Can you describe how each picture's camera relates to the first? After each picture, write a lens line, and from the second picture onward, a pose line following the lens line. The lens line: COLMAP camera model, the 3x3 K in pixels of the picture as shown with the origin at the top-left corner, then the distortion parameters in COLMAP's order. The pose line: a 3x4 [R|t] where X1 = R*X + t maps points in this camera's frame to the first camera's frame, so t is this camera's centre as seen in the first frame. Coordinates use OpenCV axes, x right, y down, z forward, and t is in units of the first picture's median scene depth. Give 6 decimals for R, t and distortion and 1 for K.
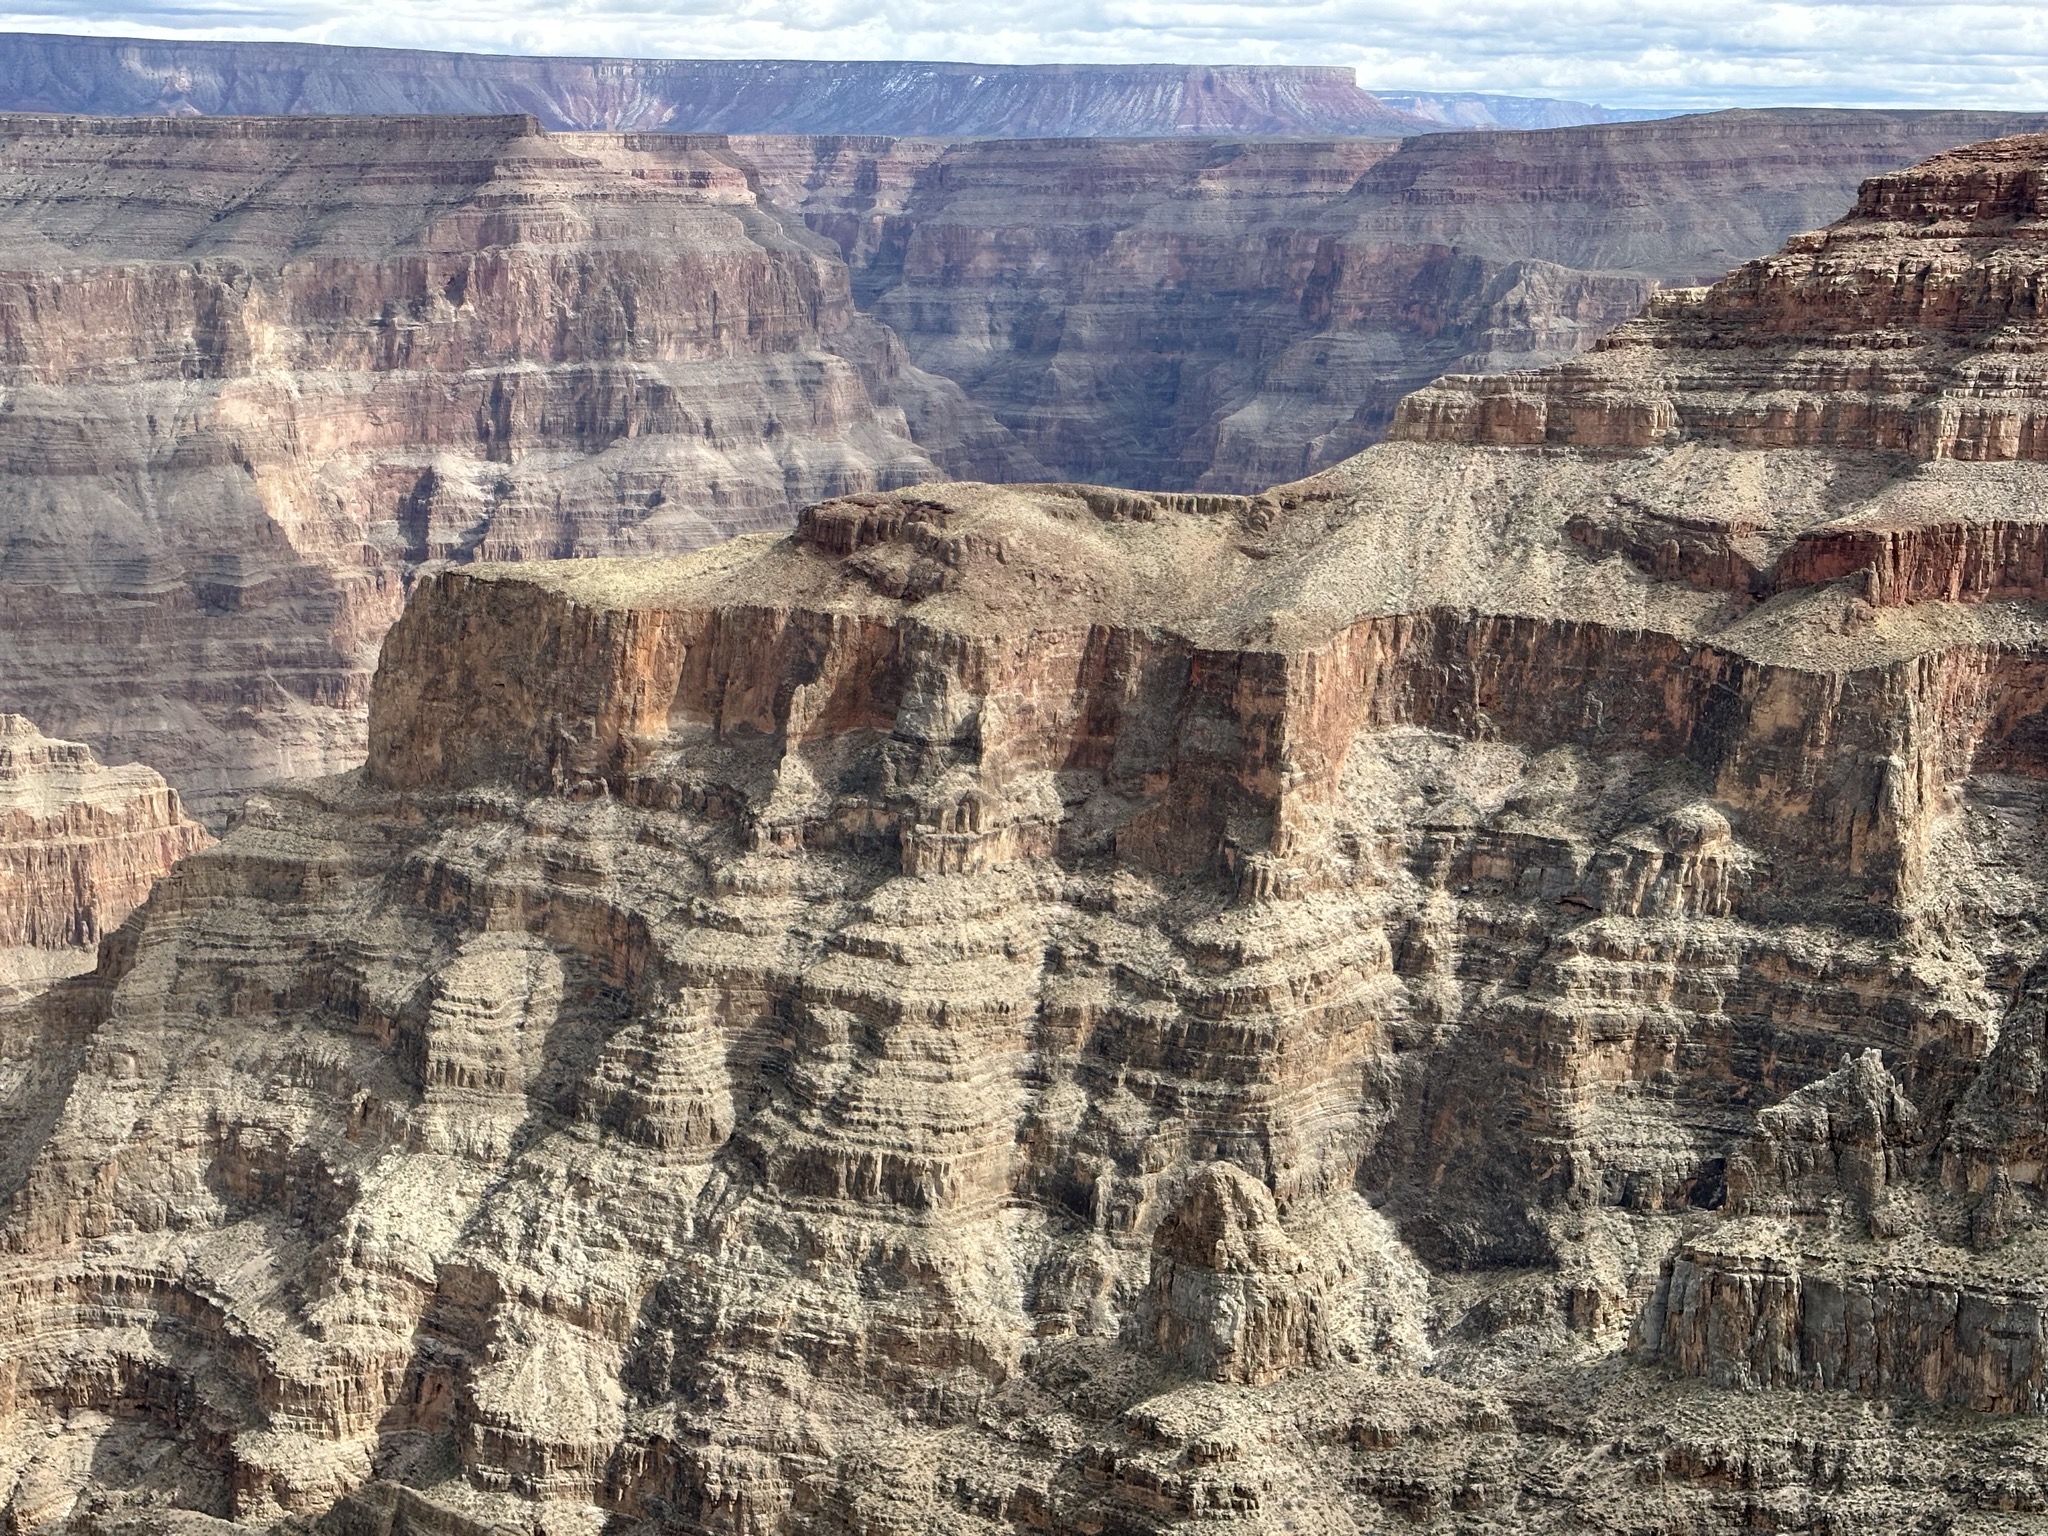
lens RADIAL K [[2872.0, 0, 1014.5], [0, 2872.0, 720.6], [0, 0, 1]] dist [0.178483, -0.296625]
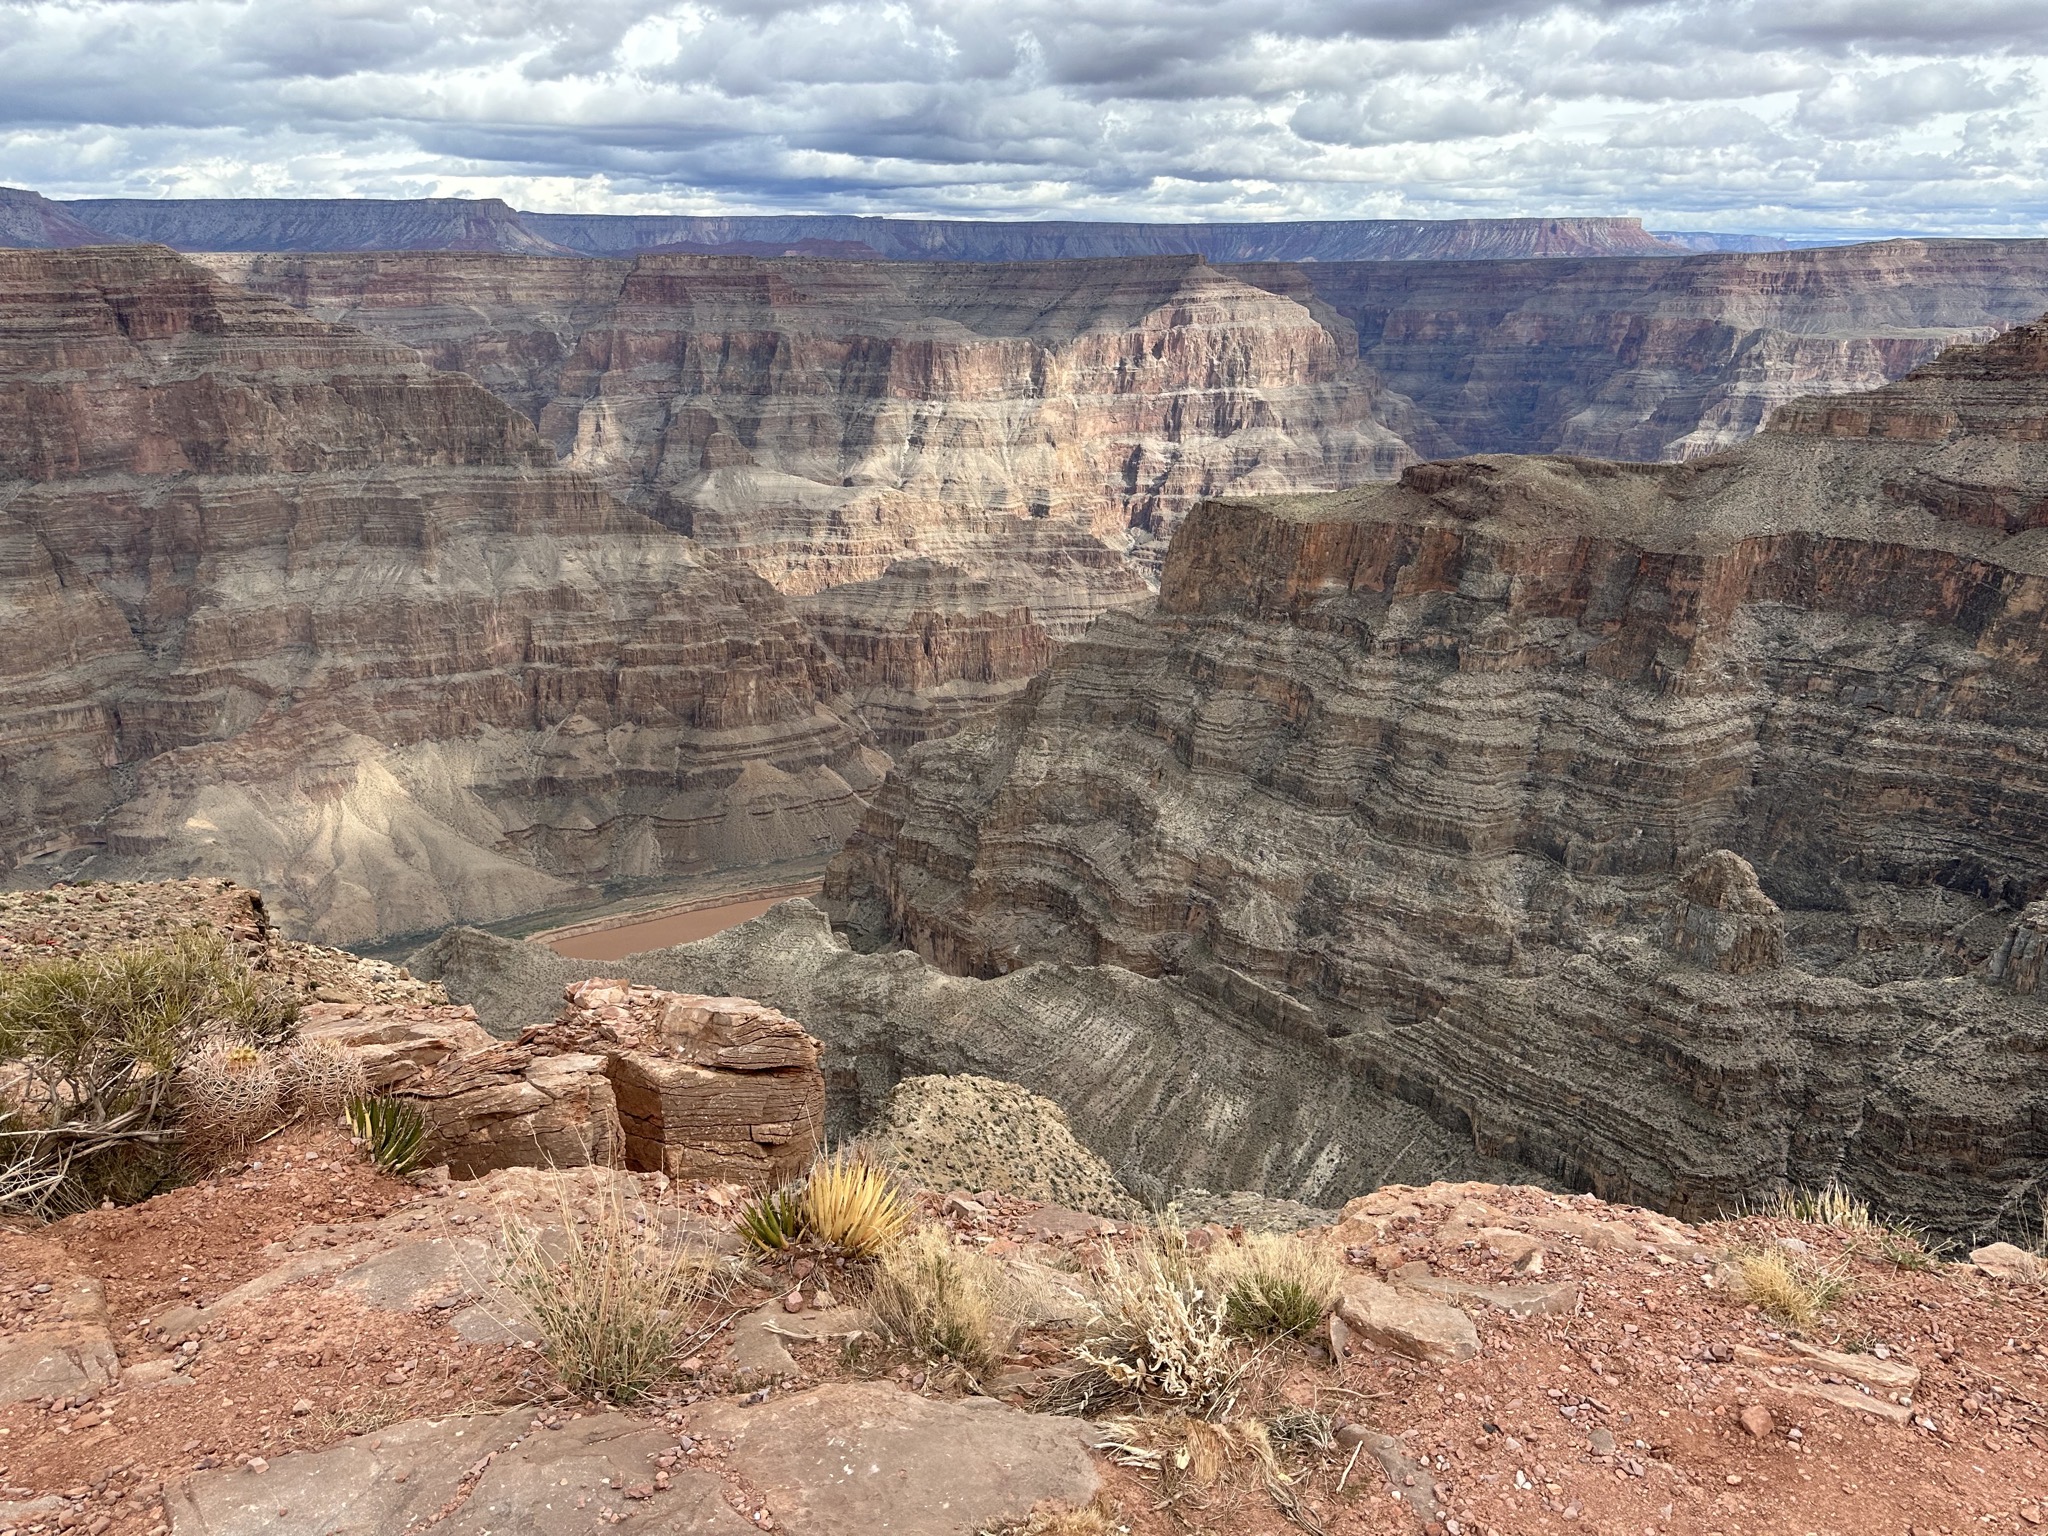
lens RADIAL K [[1439.6, 0, 1015.6], [0, 1439.6, 772.4], [0, 0, 1]] dist [0.122457, -0.167332]
pose [[0.967556, 0.070374, -0.242659, -0.083966], [-0.037331, 0.989704, 0.138176, -0.000746], [0.249884, -0.124635, 0.960221, 0.023422]]
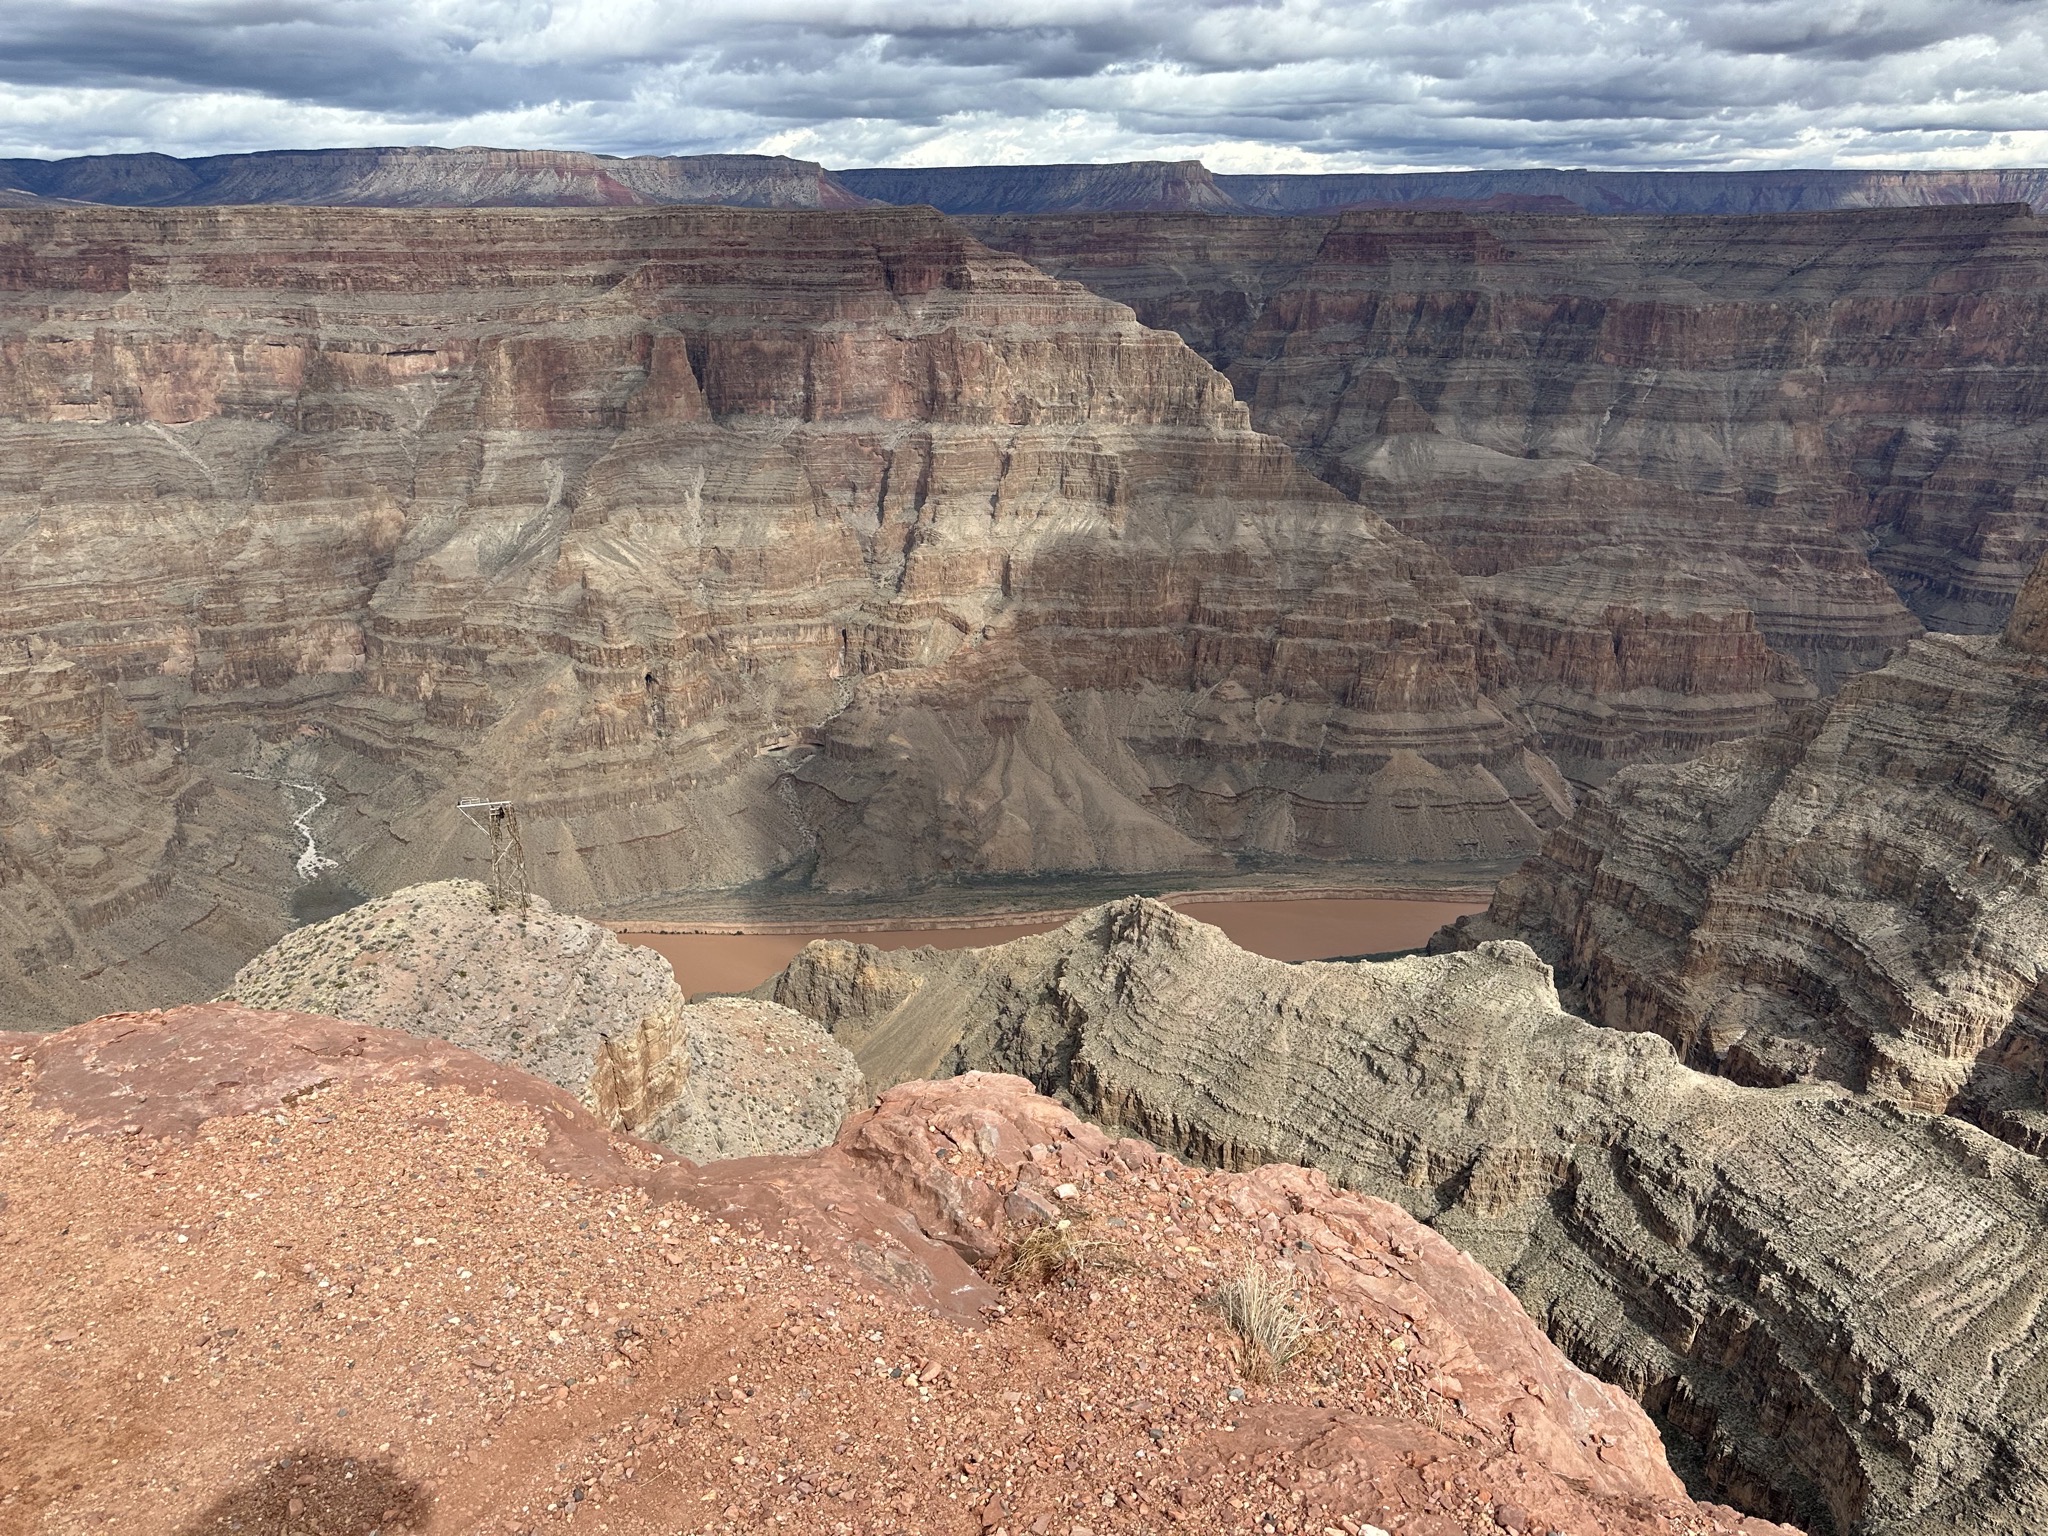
lens RADIAL K [[1414.2, 0, 1005.1], [0, 1414.2, 776.2], [0, 0, 1]] dist [0.121584, -0.134328]
pose [[0.775864, 0.212522, -0.594028, -0.188370], [-0.113721, 0.973244, 0.199659, -0.005265], [0.620566, -0.087354, 0.779273, 0.067125]]
